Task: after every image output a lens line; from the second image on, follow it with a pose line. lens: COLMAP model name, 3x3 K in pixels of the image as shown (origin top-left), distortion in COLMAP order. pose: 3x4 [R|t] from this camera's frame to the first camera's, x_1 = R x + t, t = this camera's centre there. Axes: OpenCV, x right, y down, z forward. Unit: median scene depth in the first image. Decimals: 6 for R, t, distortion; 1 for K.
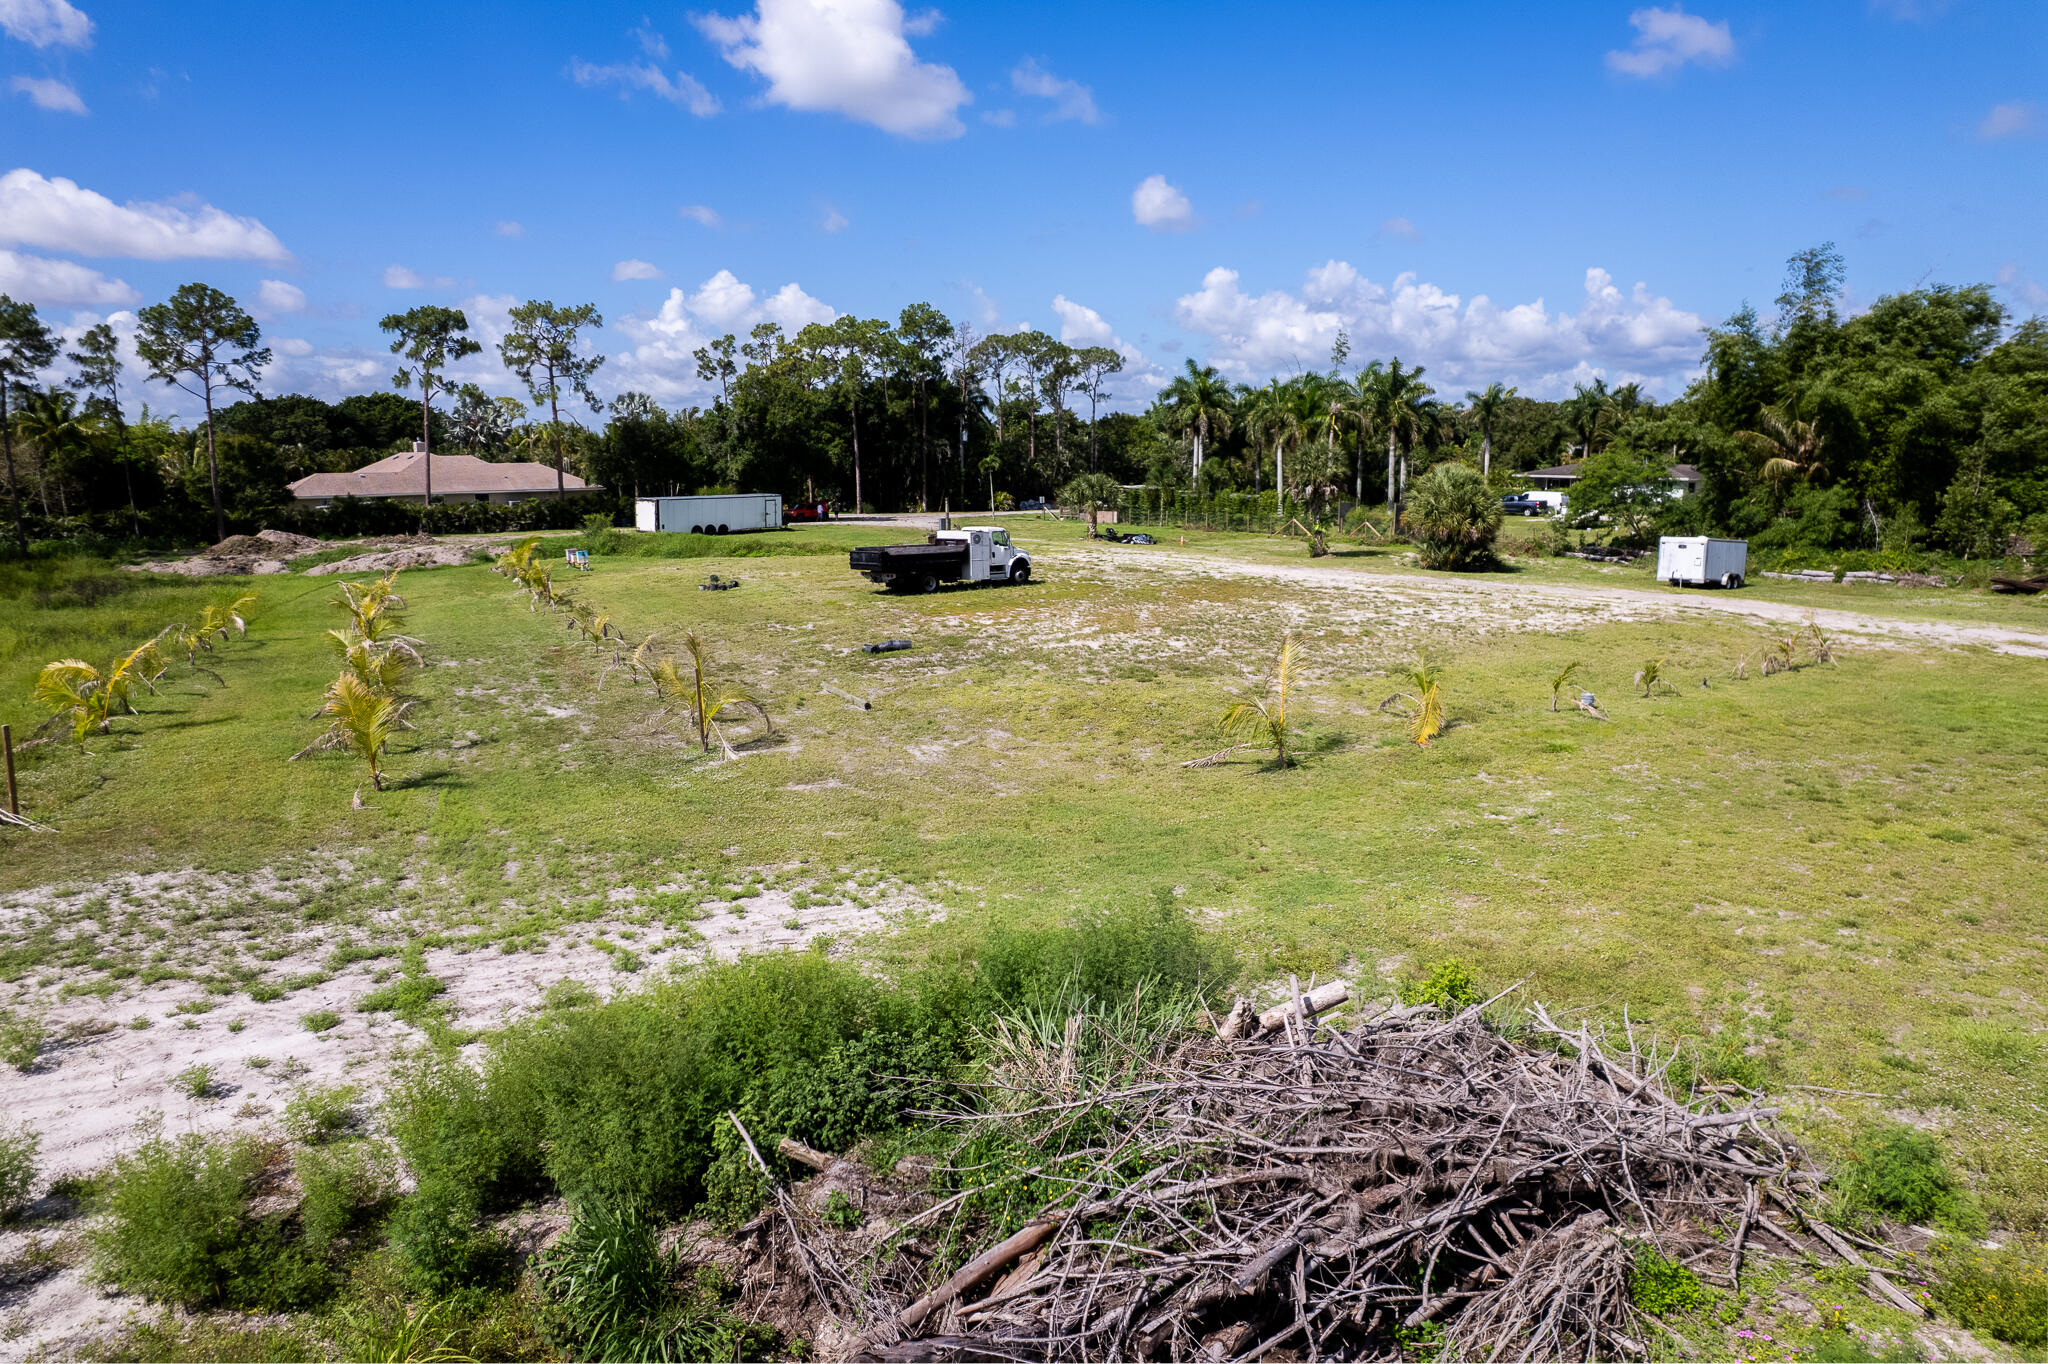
lens RADIAL K [[1313.8, 0, 1022.4], [0, 1313.8, 694.5], [0, 0, 1]] dist [-0.077472, 0.068900]
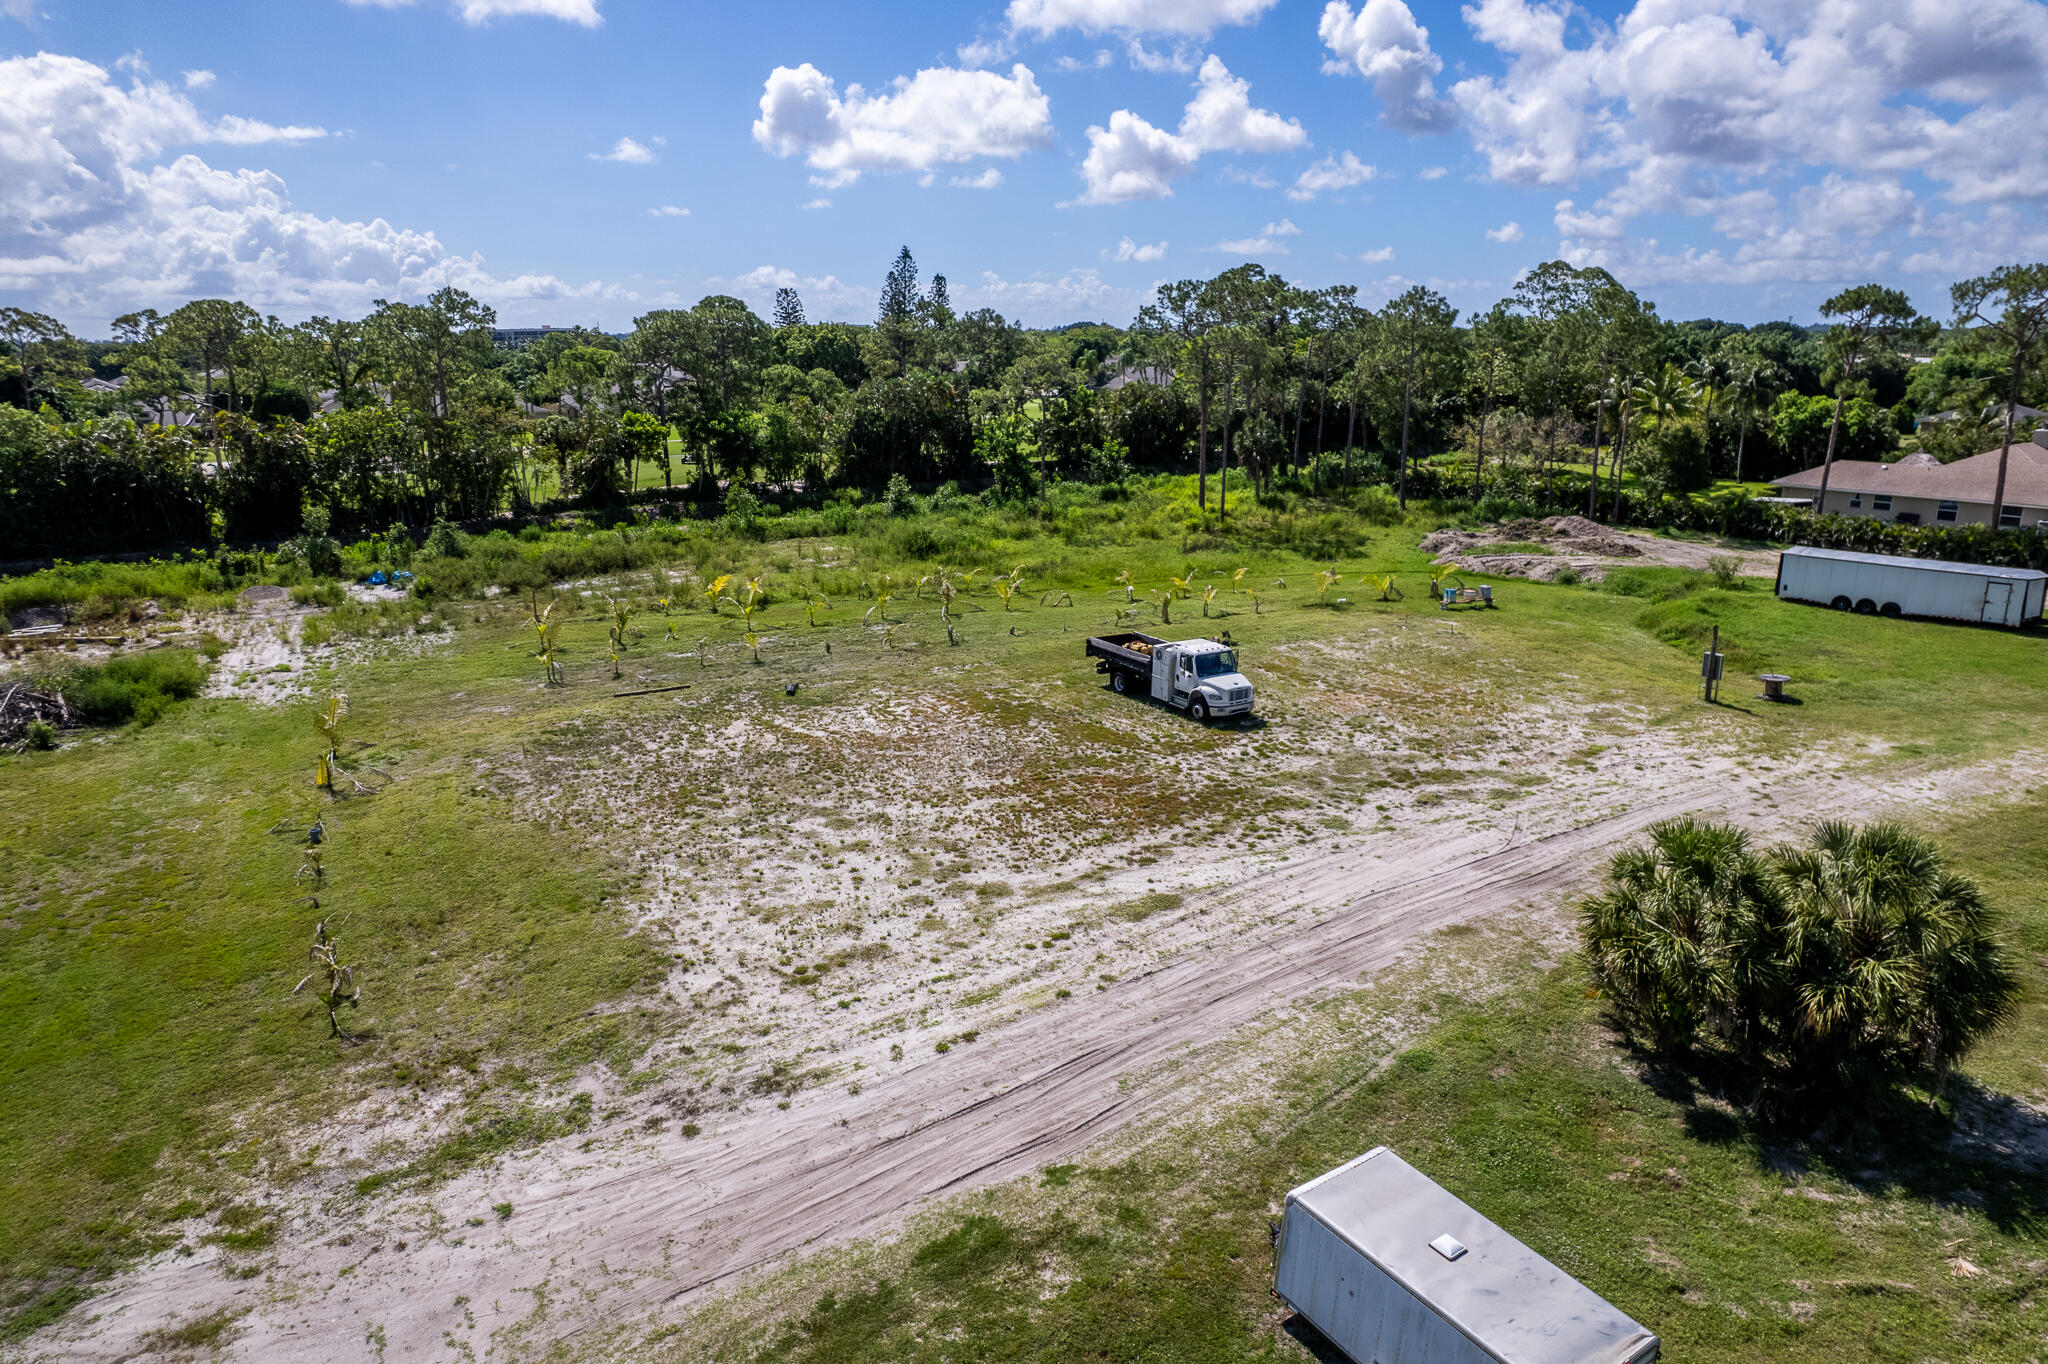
lens RADIAL K [[1313.8, 0, 1026.3], [0, 1313.8, 697.9], [0, 0, 1]] dist [-0.077472, 0.068900]
pose [[-0.104258, 0.275244, -0.955704, 0.726983], [-0.172598, 0.941353, 0.289939, -0.288058], [0.979459, 0.195181, -0.050637, 0.817344]]
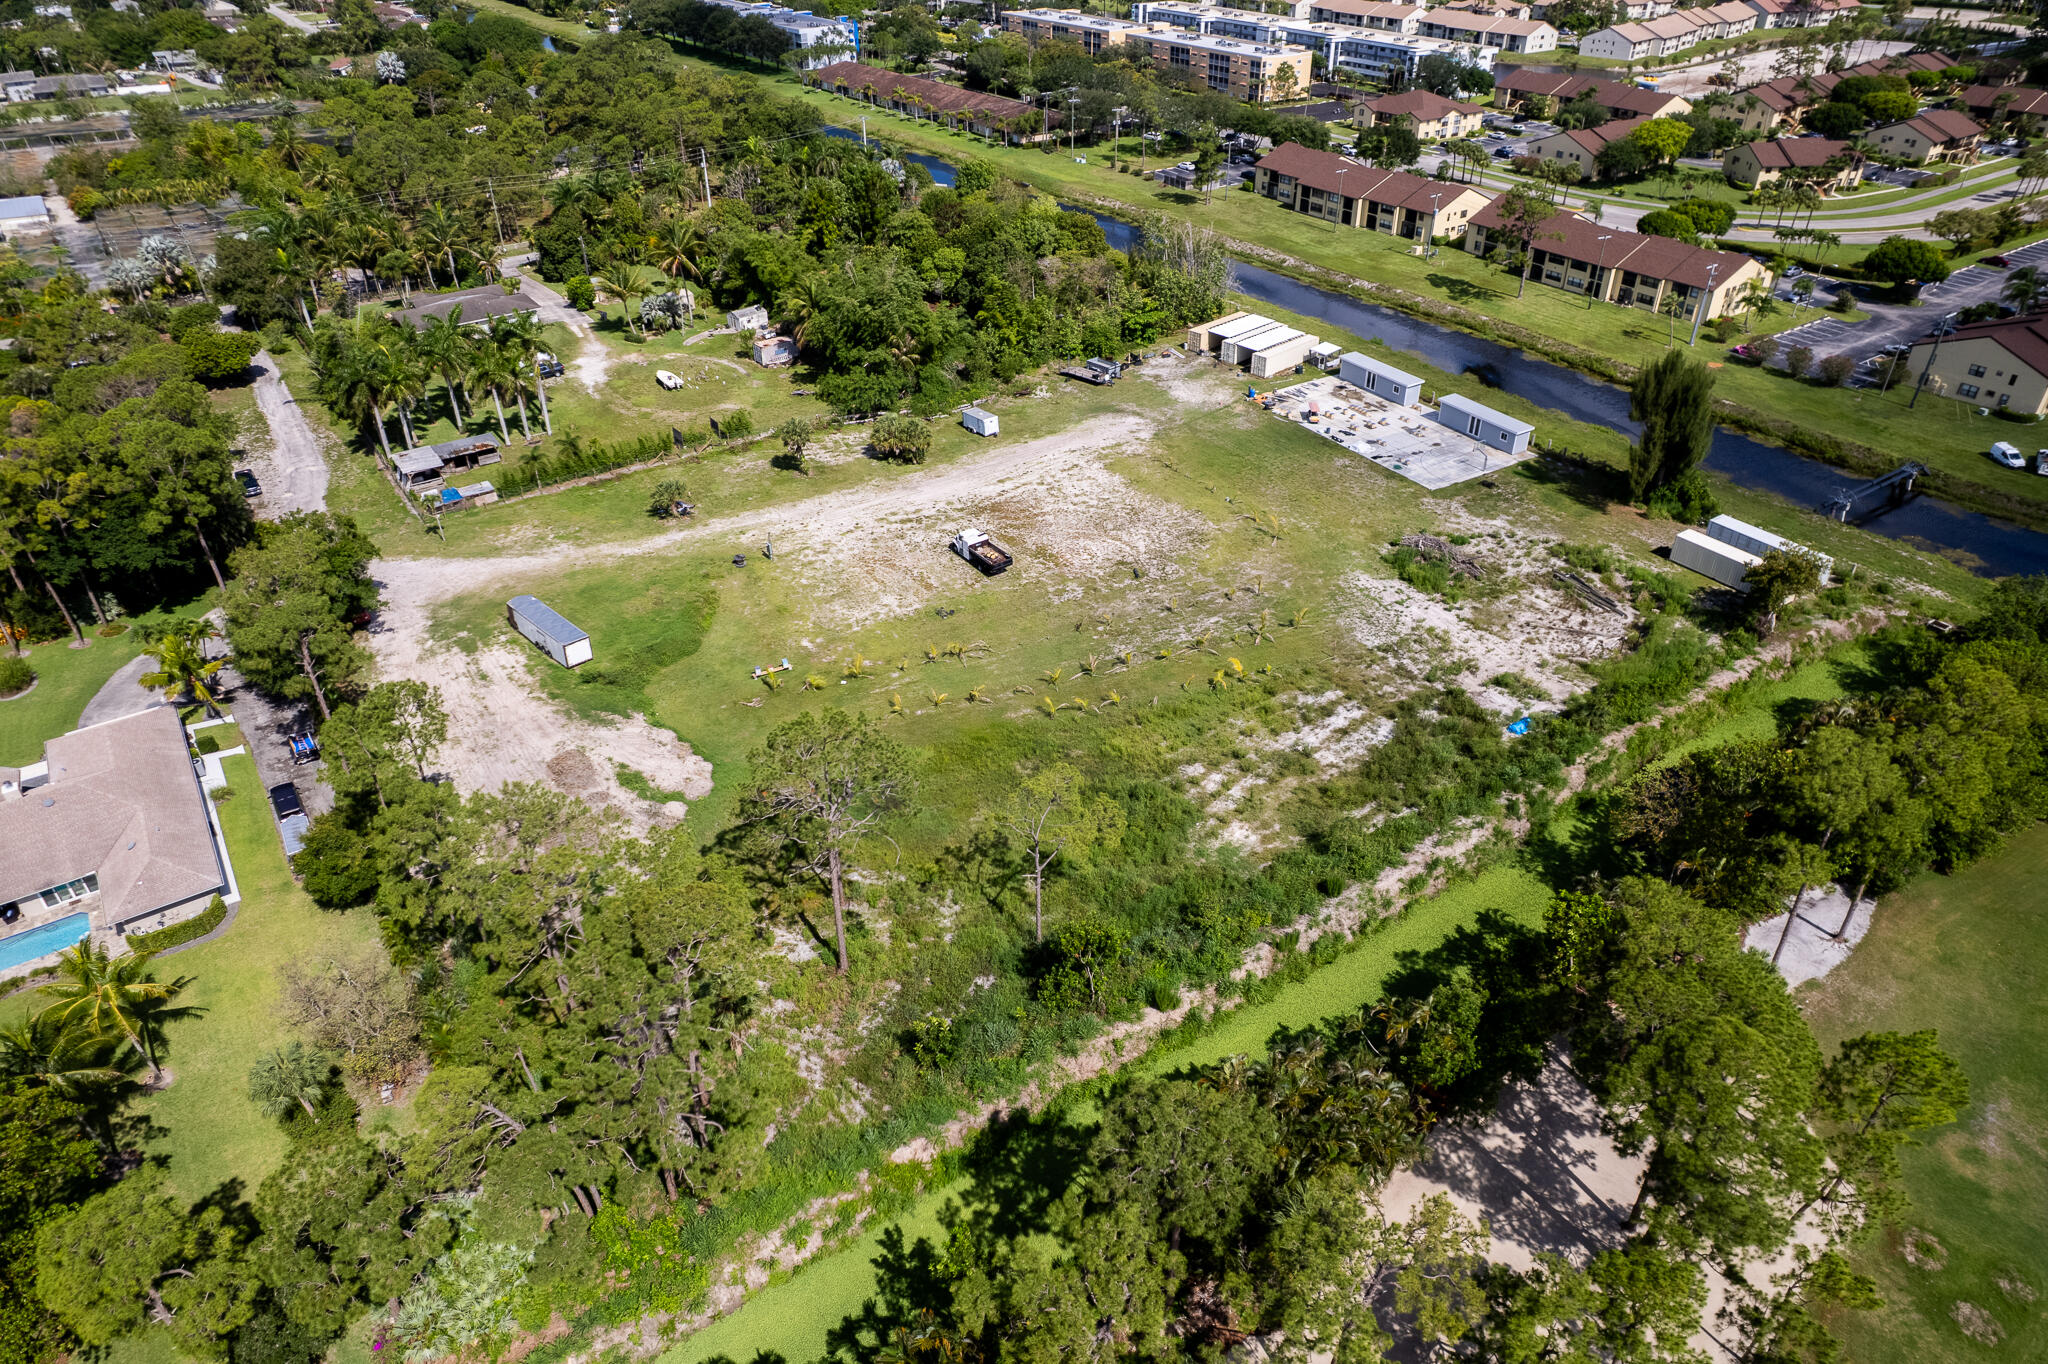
lens RADIAL K [[1313.8, 0, 1034.8], [0, 1313.8, 685.9], [0, 0, 1]] dist [-0.077472, 0.068900]
pose [[0.080042, -0.548191, 0.832514, -1.847381], [0.185202, 0.828831, 0.527958, -0.970664], [-0.979435, 0.111924, 0.167868, 0.459474]]
